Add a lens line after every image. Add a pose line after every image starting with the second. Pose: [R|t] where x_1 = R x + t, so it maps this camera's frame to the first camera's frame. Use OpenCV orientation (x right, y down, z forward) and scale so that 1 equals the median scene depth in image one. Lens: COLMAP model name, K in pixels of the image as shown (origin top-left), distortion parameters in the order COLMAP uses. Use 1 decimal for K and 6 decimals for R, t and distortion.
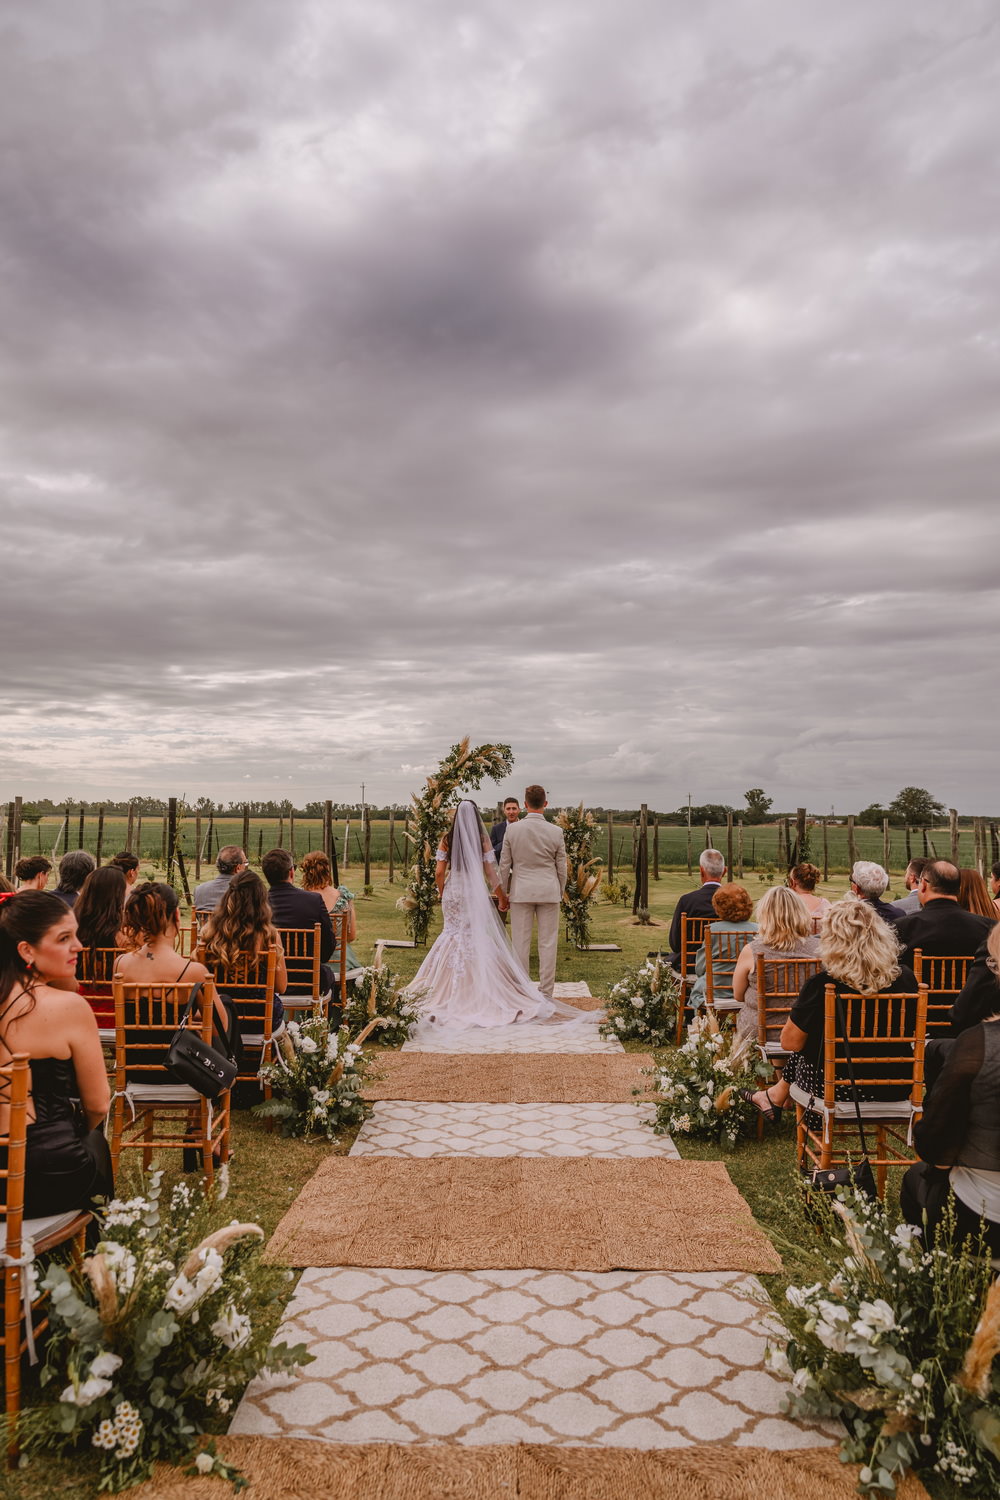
lens RADIAL K [[1060.9, 0, 500.0], [0, 1060.9, 750.0], [0, 0, 1]] dist [-0.000518, -0.000050]
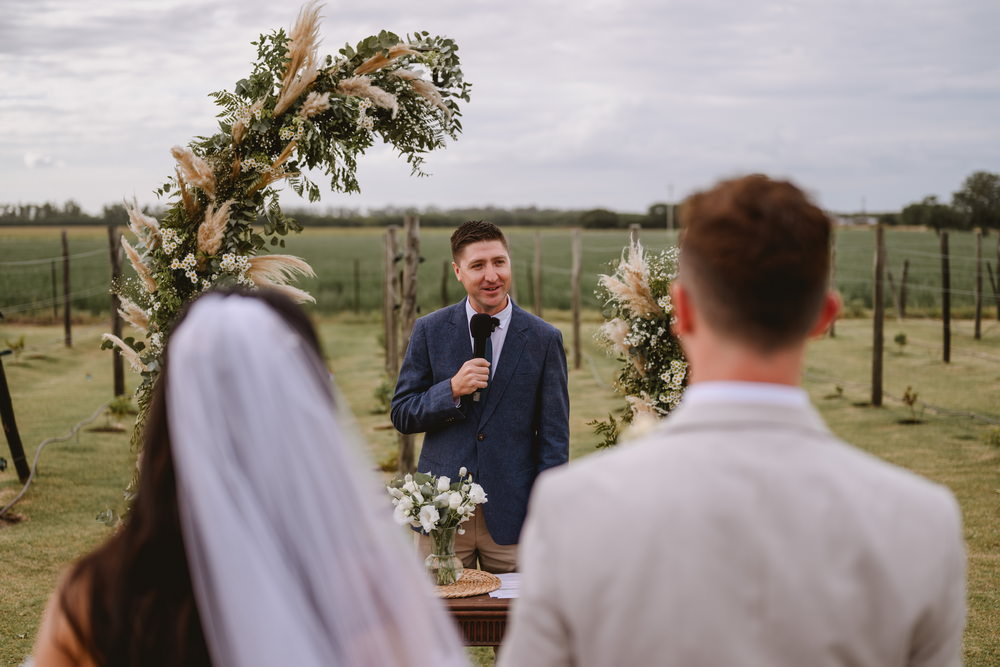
lens RADIAL K [[1513.5, 0, 500.0], [0, 1513.5, 333.5], [0, 0, 1]] dist [-0.014274, -0.042835]
pose [[0.997713, -0.016908, 0.065441, -0.007771], [0.007716, 0.990367, 0.138250, 0.019014], [-0.067148, -0.137429, 0.988233, 0.574995]]
